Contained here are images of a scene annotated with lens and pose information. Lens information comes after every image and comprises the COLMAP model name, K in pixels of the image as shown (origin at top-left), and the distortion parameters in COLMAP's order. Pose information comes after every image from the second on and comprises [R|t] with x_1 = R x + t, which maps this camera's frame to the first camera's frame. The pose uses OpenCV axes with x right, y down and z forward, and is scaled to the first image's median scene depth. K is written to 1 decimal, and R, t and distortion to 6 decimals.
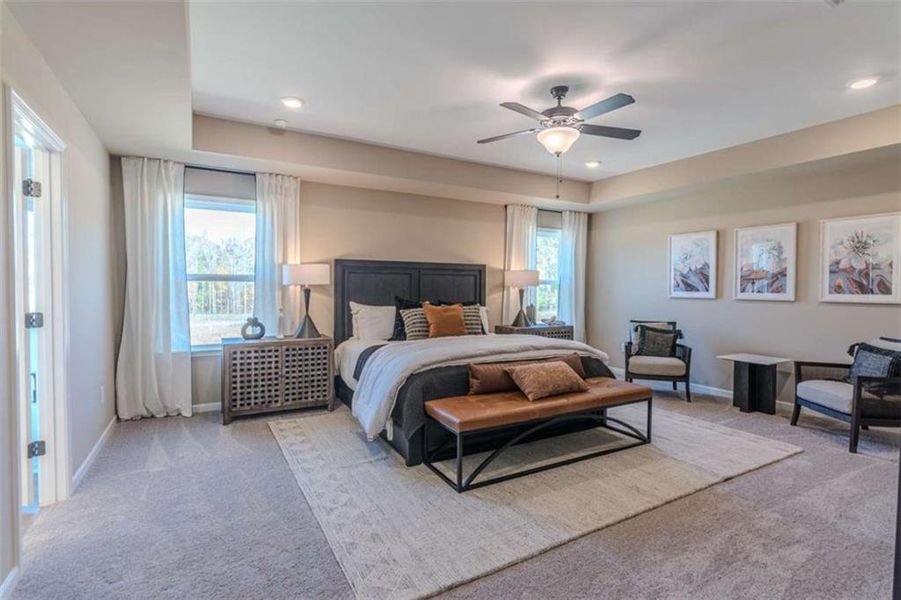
lens RADIAL K [[441.8, 0, 448.1], [0, 441.8, 295.1], [0, 0, 1]] dist [-0.002274, -0.000536]
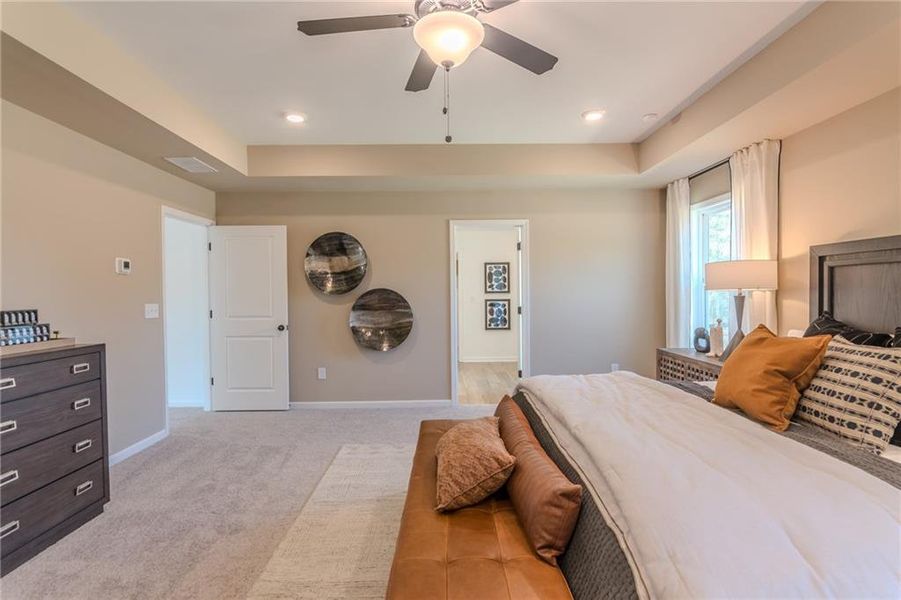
lens RADIAL K [[441.8, 0, 448.1], [0, 441.8, 295.1], [0, 0, 1]] dist [-0.002274, -0.000536]
pose [[-0.481555, 0.006466, -0.876392, 0.613931], [-0.006646, 0.999917, 0.011029, -0.022456], [0.876391, 0.011136, -0.481472, 1.027307]]
